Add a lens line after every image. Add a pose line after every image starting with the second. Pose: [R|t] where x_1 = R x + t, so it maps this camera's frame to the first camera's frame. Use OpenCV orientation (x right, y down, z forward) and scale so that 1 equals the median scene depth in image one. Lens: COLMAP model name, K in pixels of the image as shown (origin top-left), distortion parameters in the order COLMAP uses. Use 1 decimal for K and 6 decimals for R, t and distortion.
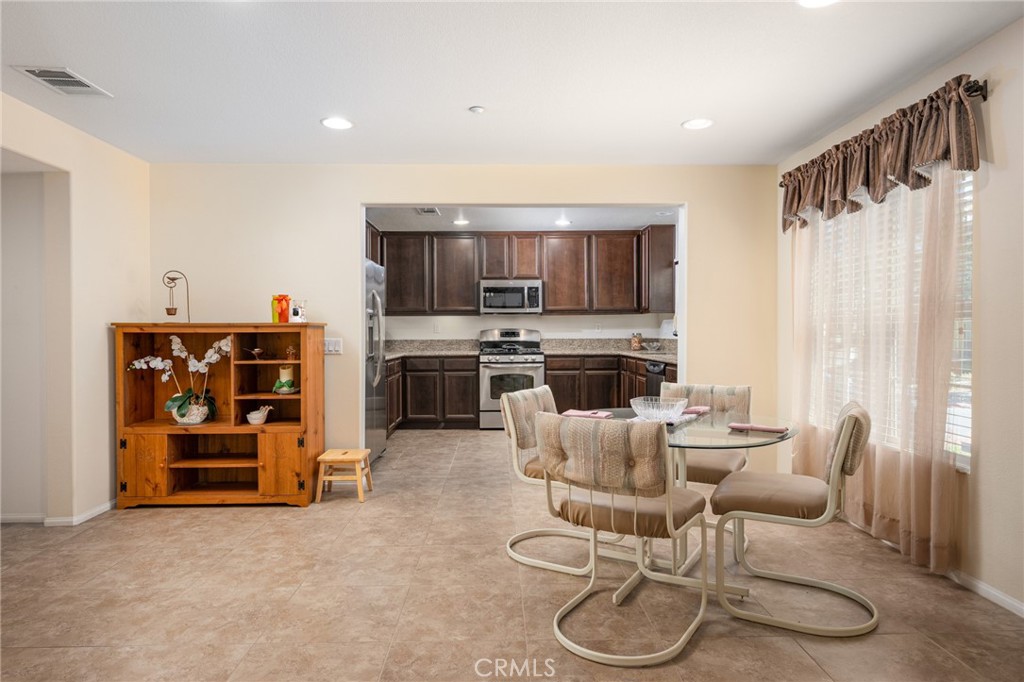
lens RADIAL K [[605.8, 0, 512.0], [0, 605.8, 341.0], [0, 0, 1]] dist [-0.002979, -0.000269]
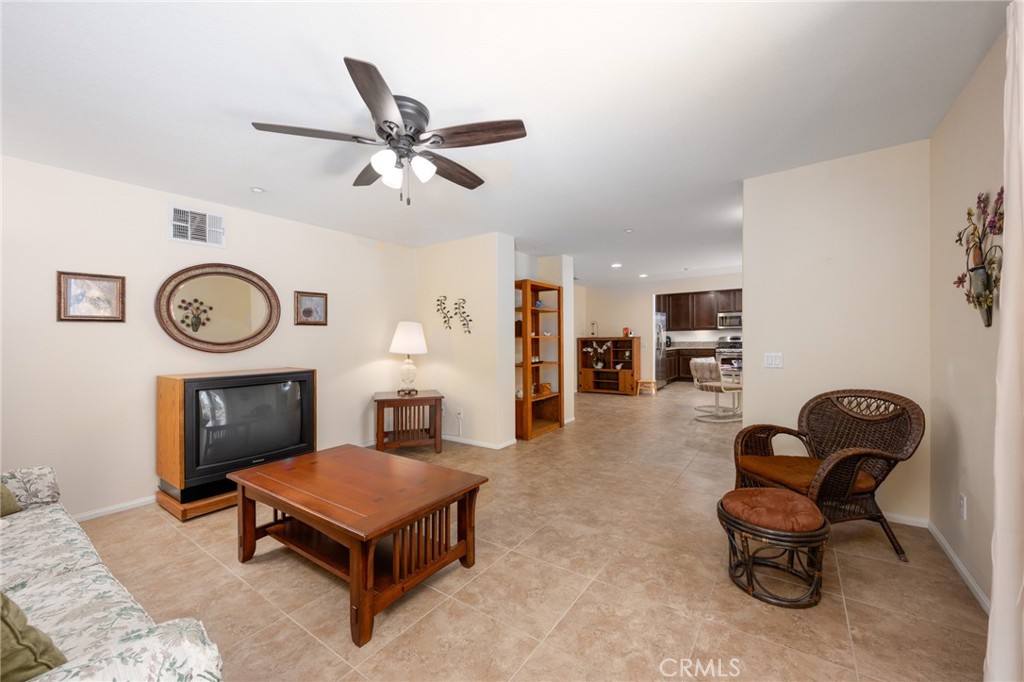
lens RADIAL K [[401.1, 0, 512.0], [0, 401.1, 341.0], [0, 0, 1]] dist [0.002064, -0.000112]
pose [[0.801623, -0.004415, -0.597814, 0.212861], [0.003637, 0.999990, -0.002508, -0.003042], [0.597819, -0.000164, 0.801631, -0.558818]]
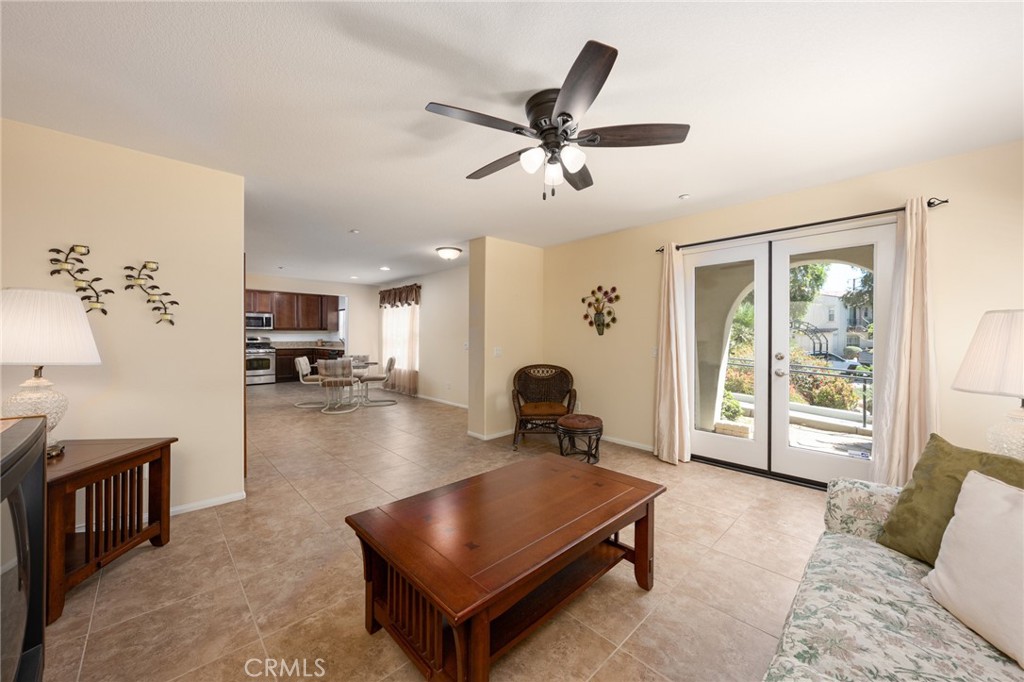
lens RADIAL K [[374.4, 0, 512.0], [0, 374.4, 341.0], [0, 0, 1]] dist [0.000744, 0.000104]
pose [[0.741709, -0.000871, 0.670721, -0.213865], [0.002685, 0.999995, -0.001670, -0.000722], [-0.670716, 0.003040, 0.741708, -0.555539]]
